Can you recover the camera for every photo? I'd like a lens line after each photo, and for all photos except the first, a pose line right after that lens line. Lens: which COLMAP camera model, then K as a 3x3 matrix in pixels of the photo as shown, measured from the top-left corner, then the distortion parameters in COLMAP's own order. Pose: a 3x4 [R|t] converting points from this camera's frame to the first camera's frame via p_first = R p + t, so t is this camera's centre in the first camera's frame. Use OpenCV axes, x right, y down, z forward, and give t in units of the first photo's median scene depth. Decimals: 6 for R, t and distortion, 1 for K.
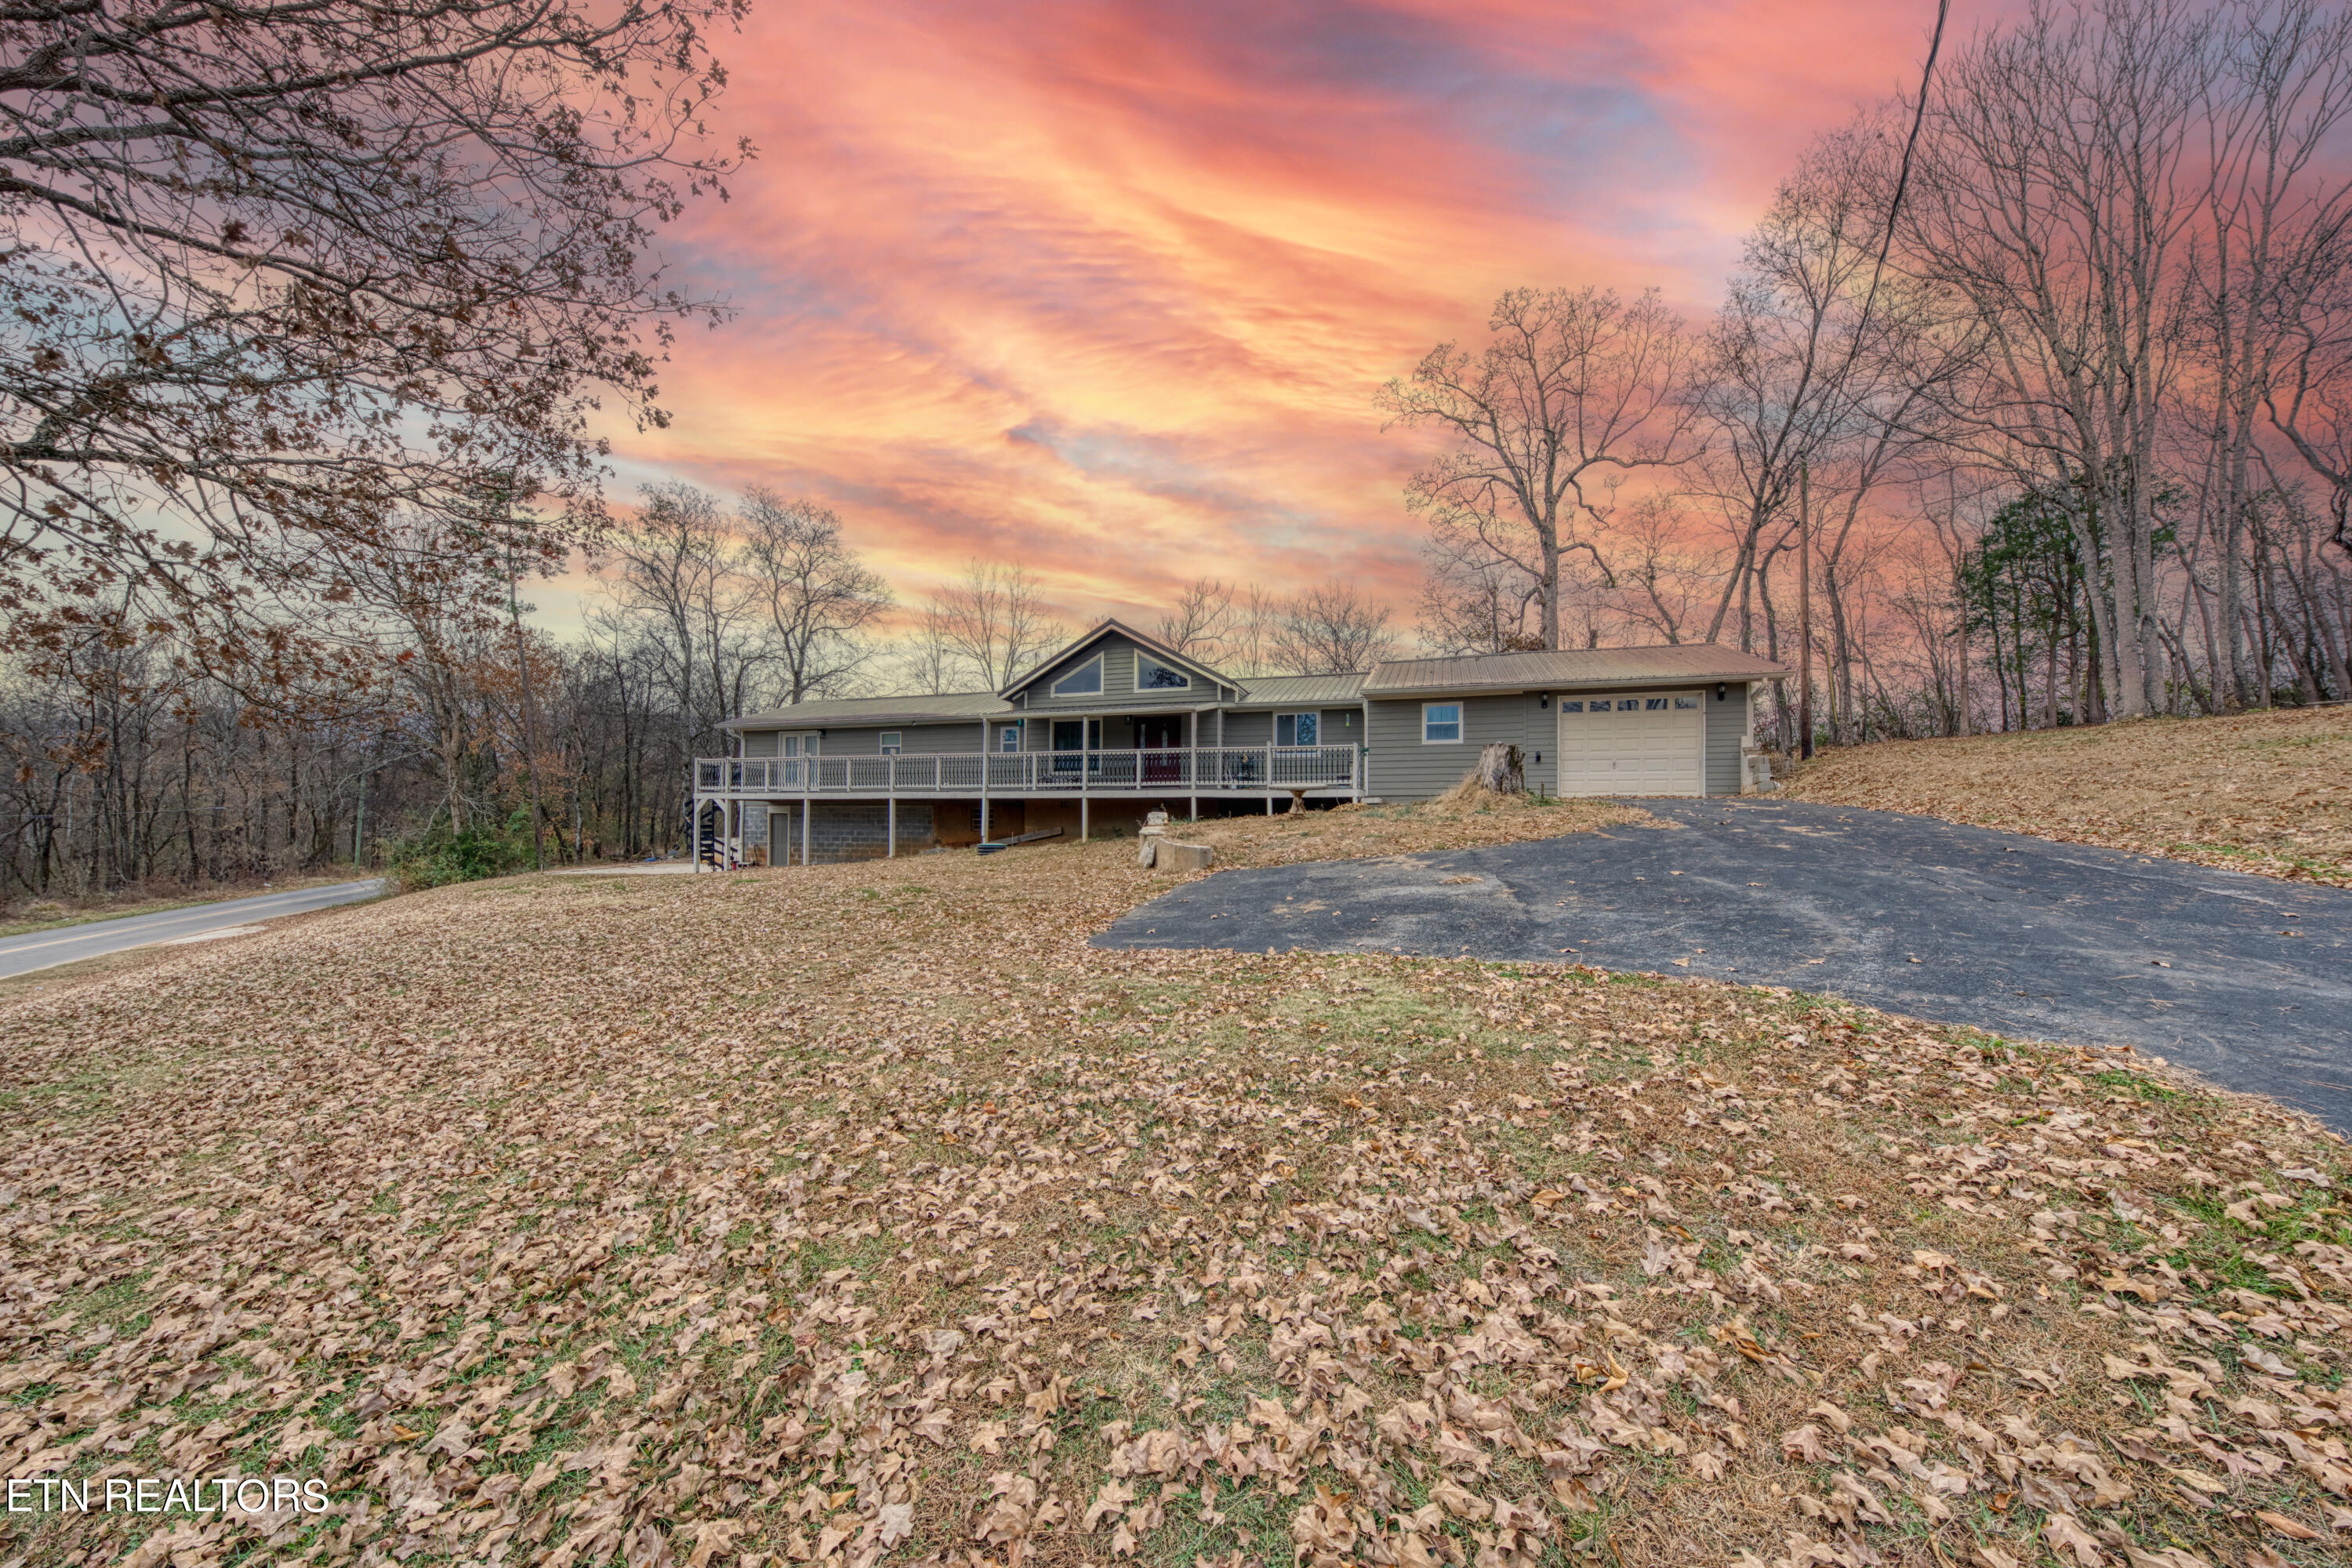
lens RADIAL K [[832.3, 0, 1175.6], [0, 832.3, 814.7], [0, 0, 1]] dist [-0.001831, -0.003544]
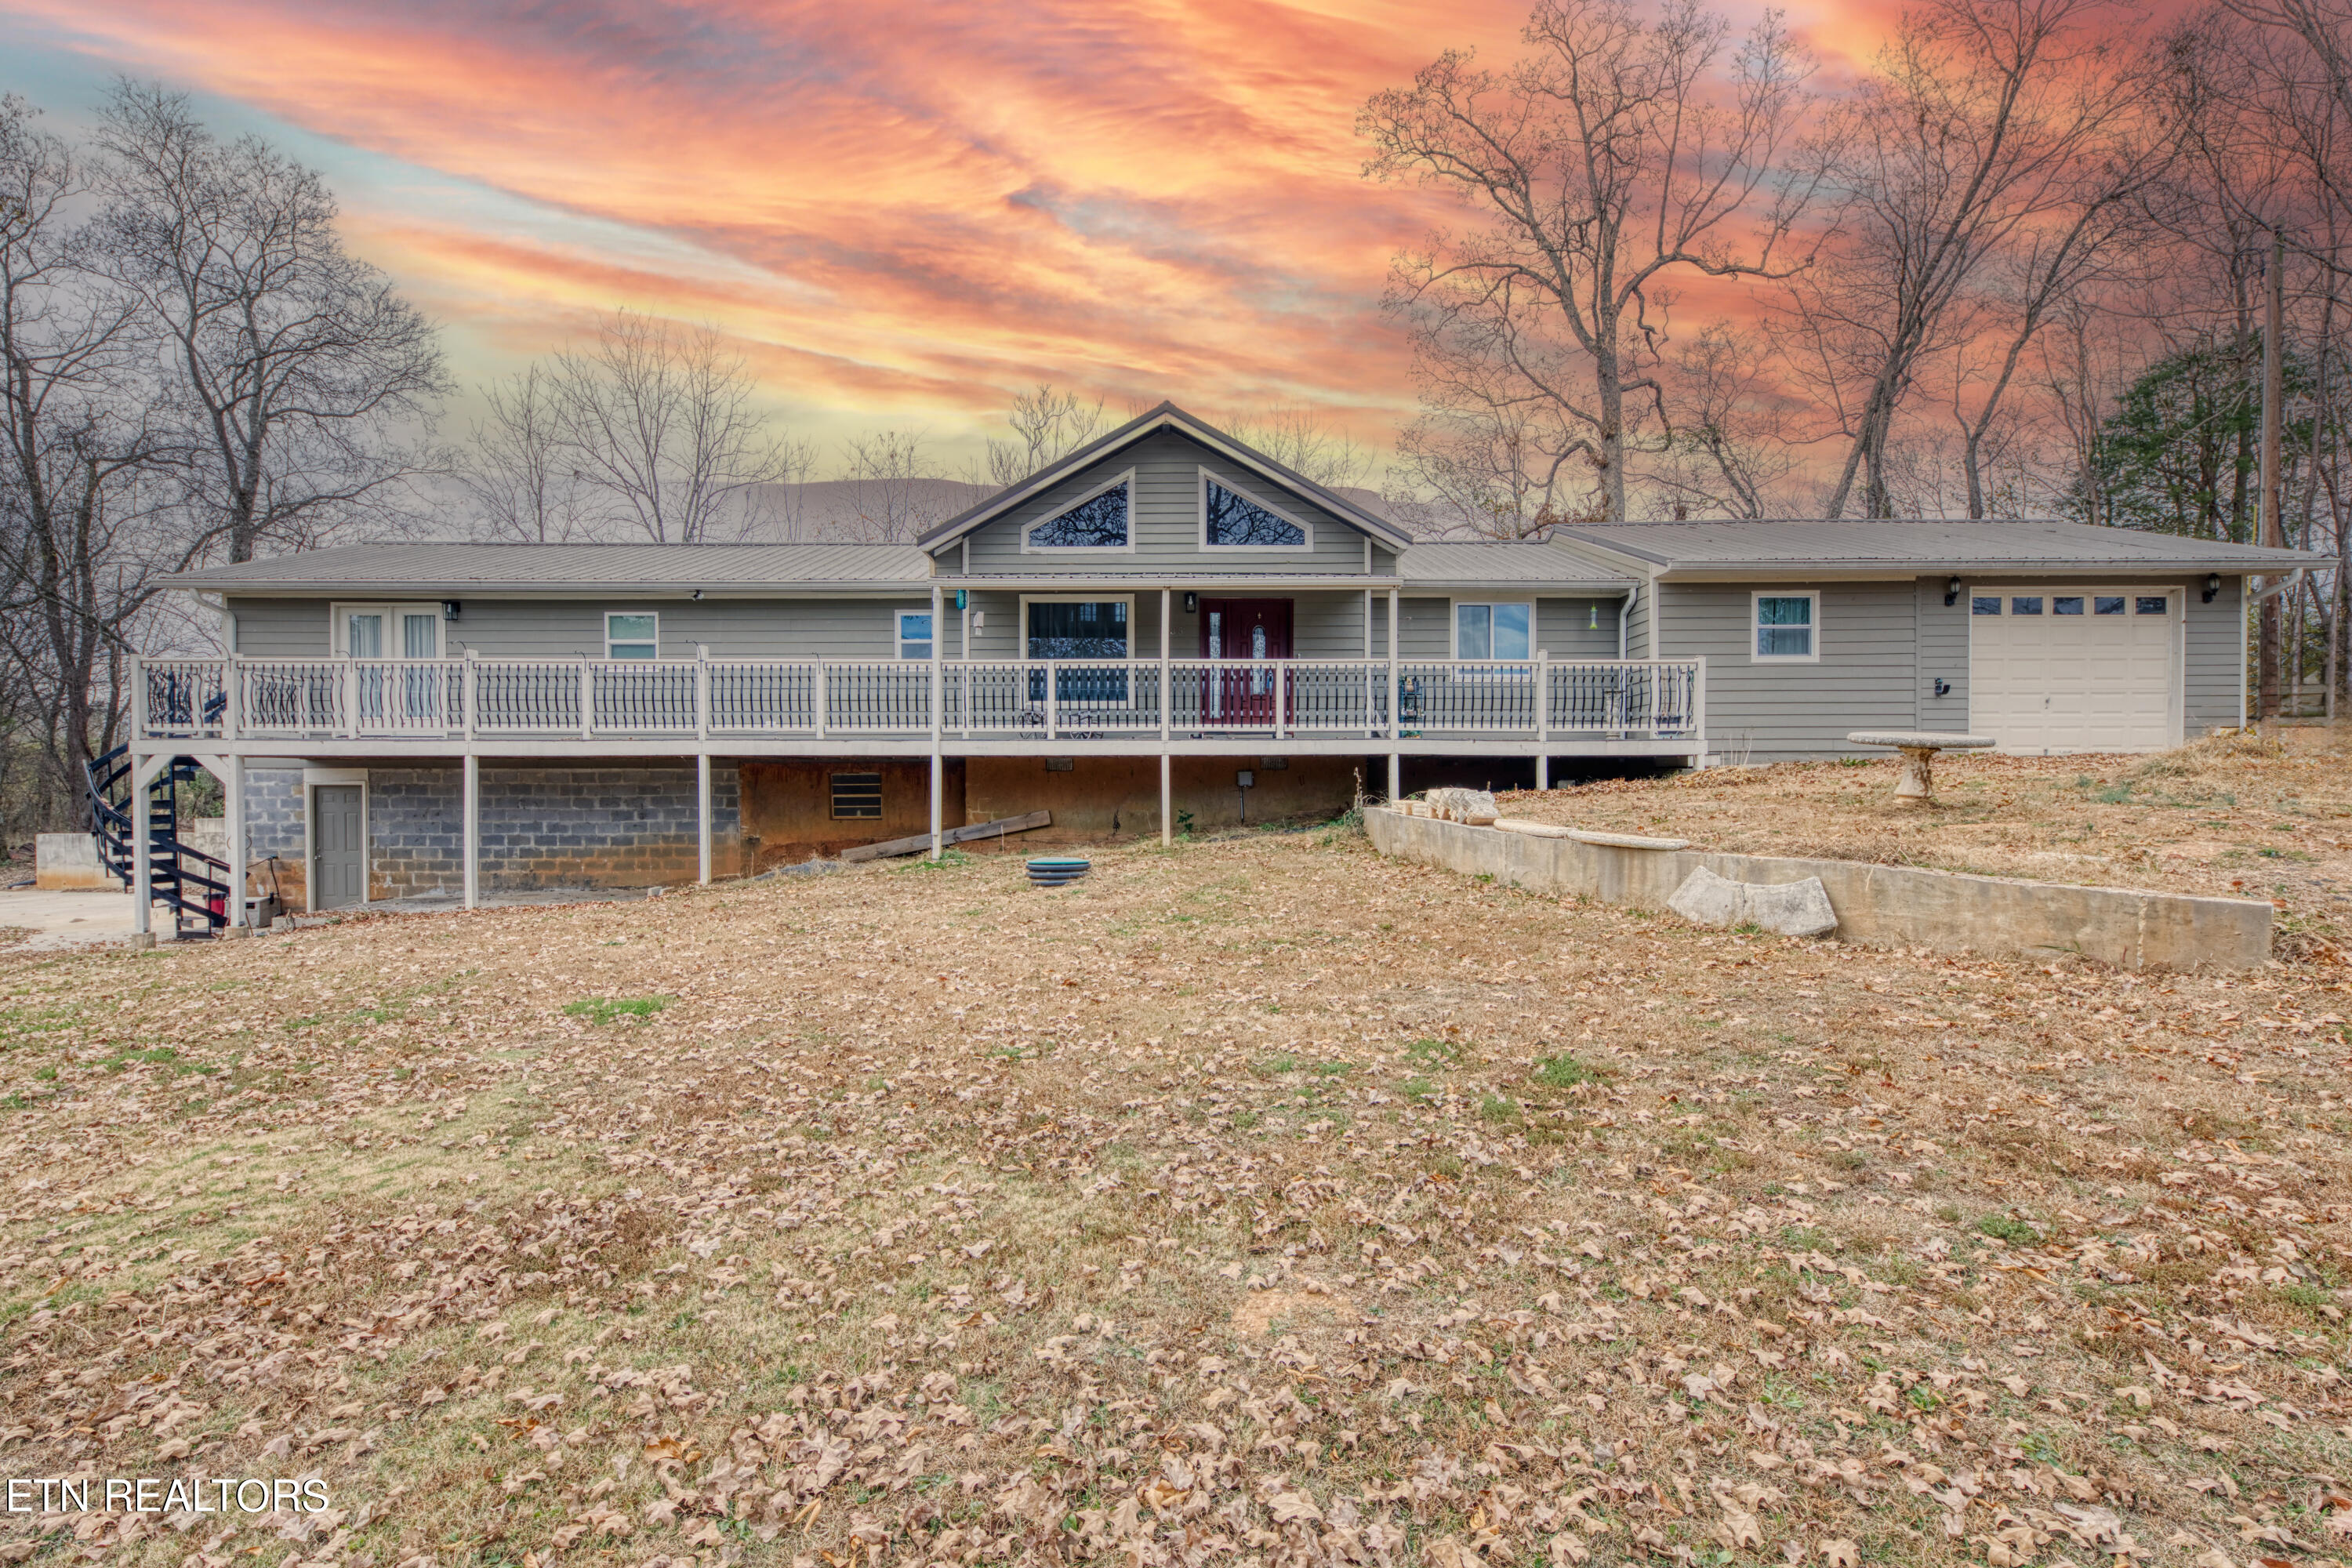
lens RADIAL K [[1163.1, 0, 1171.9], [0, 1163.1, 801.4], [0, 0, 1]] dist [0.002784, -0.001321]
pose [[0.947997, -0.012958, 0.318016, -0.365202], [0.003777, 0.999559, 0.029470, -0.014199], [-0.318257, -0.026736, 0.947627, 0.380931]]
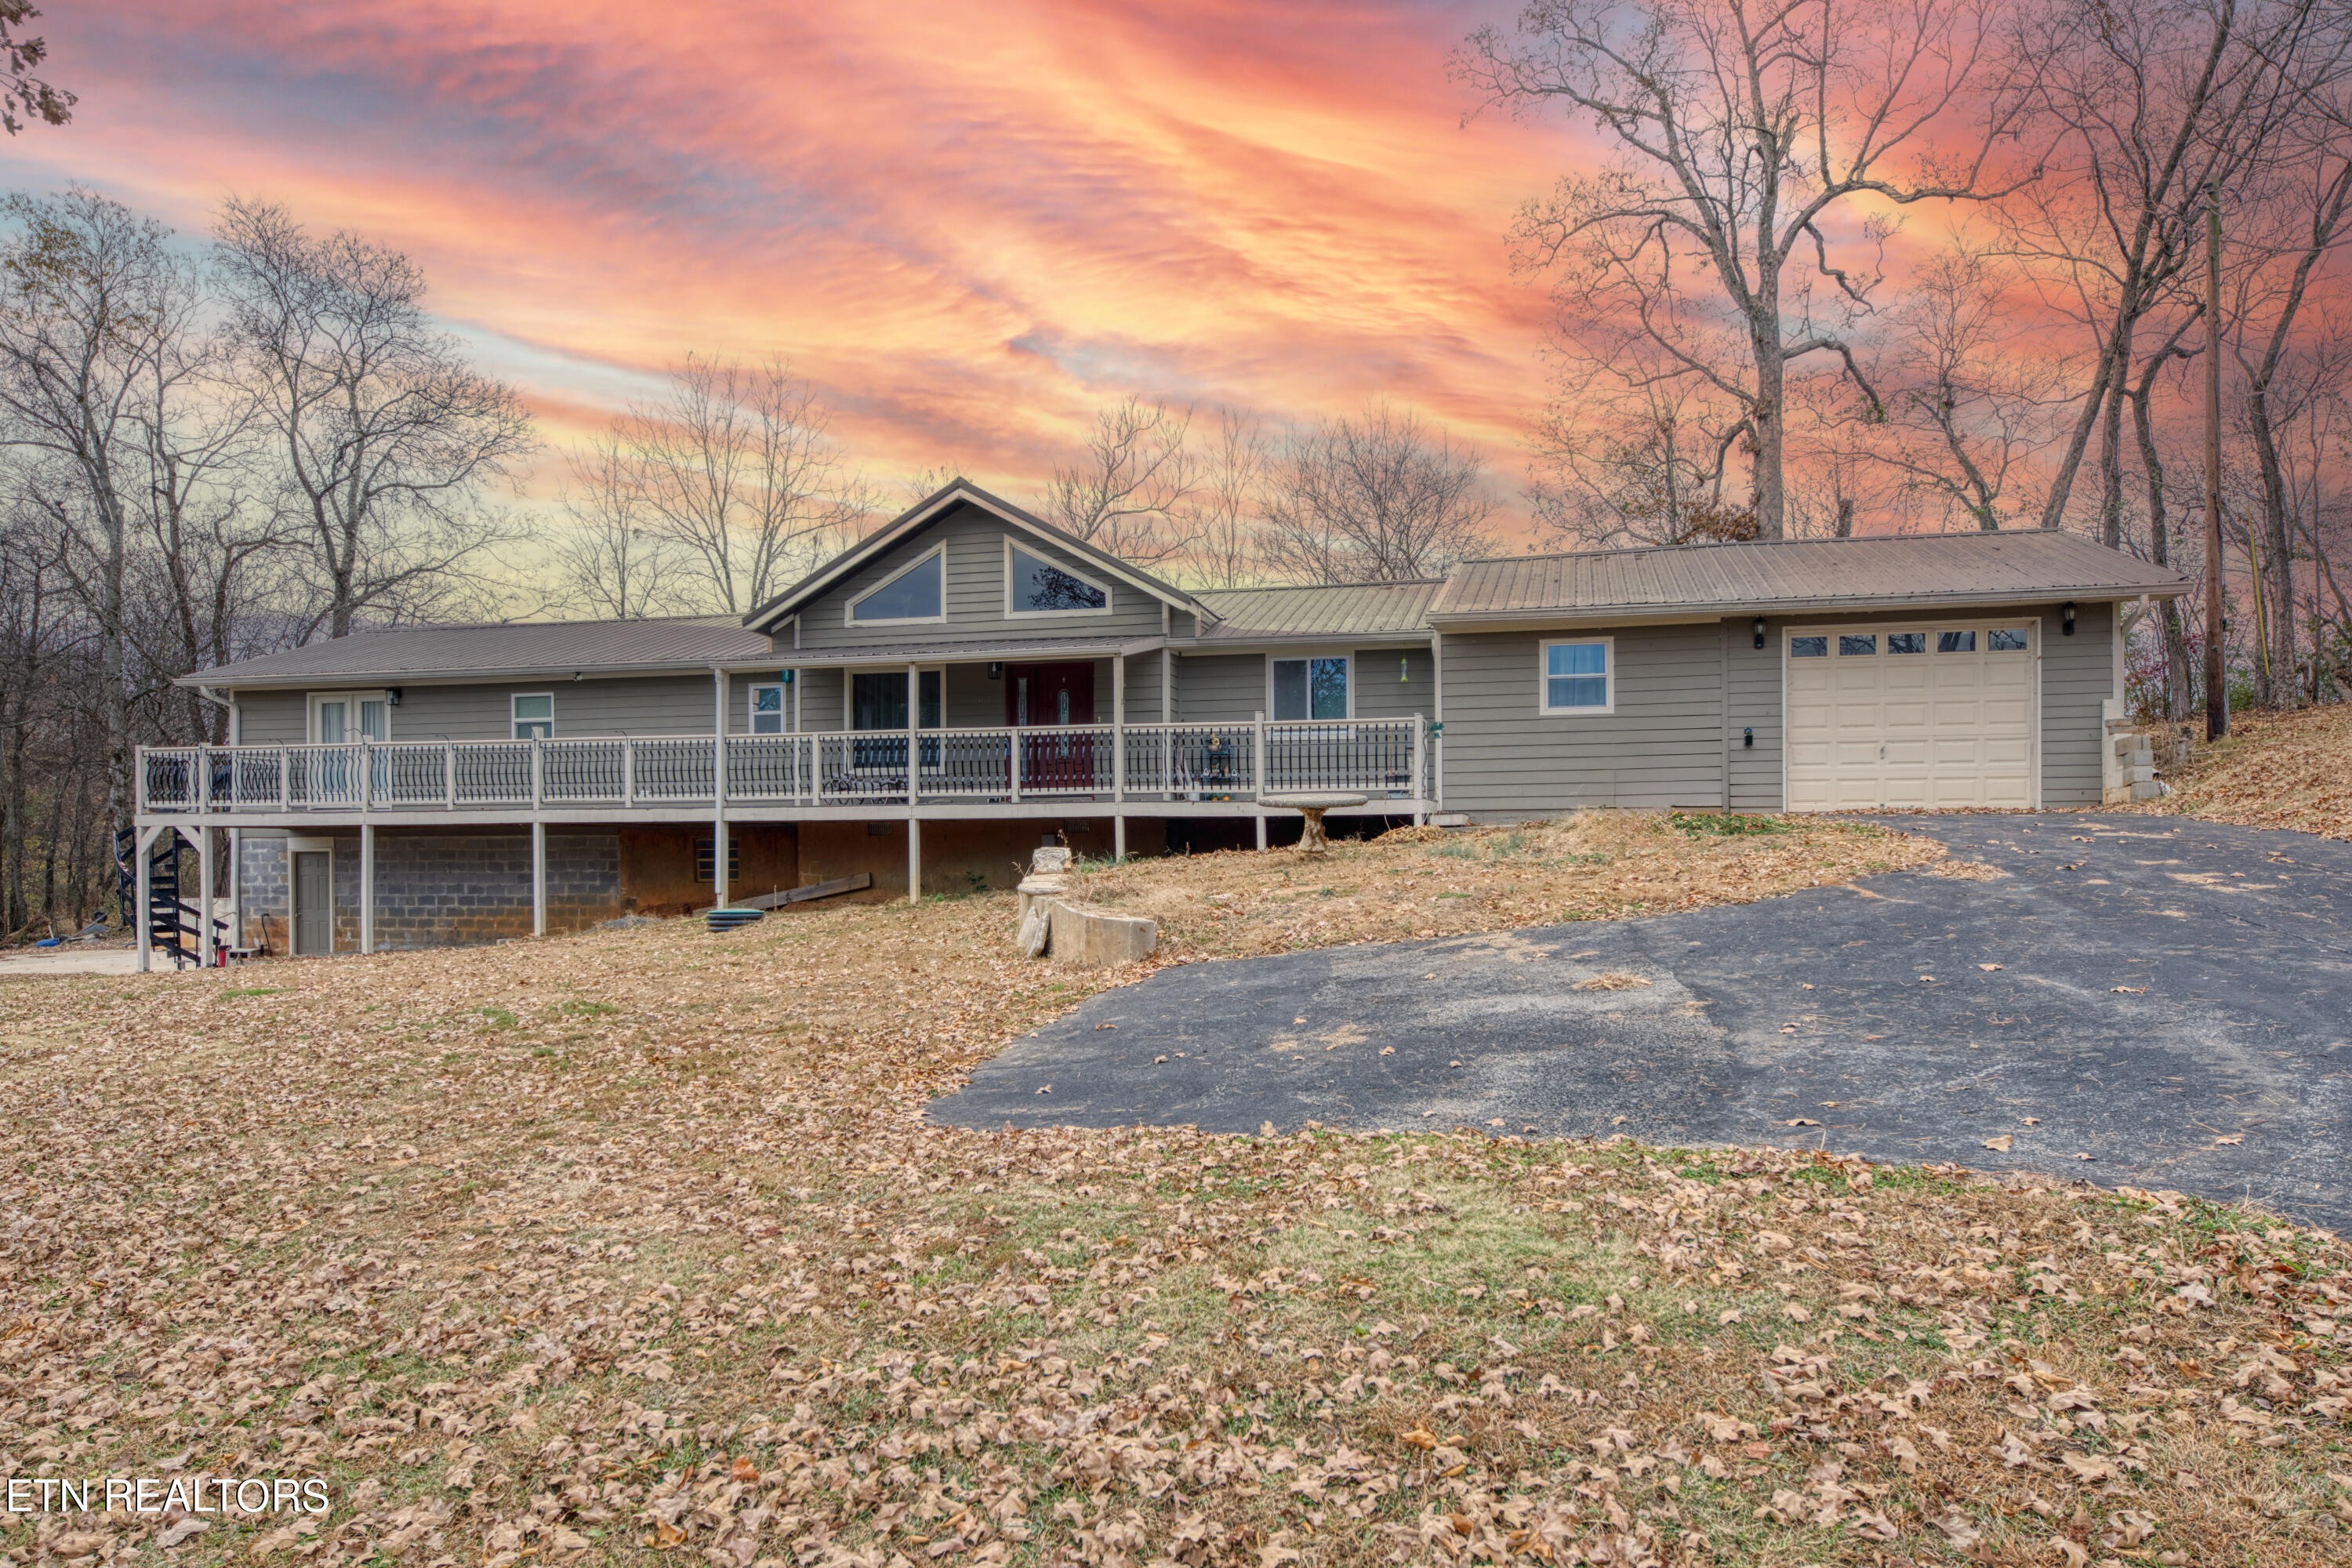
lens RADIAL K [[1561.0, 0, 1199.7], [0, 1561.0, 863.5], [0, 0, 1]] dist [0.001784, 0.003679]
pose [[0.997290, -0.011450, 0.072671, -0.000279], [0.010211, 0.999797, 0.017386, -0.008346], [-0.072856, -0.016596, 0.997204, -0.001429]]
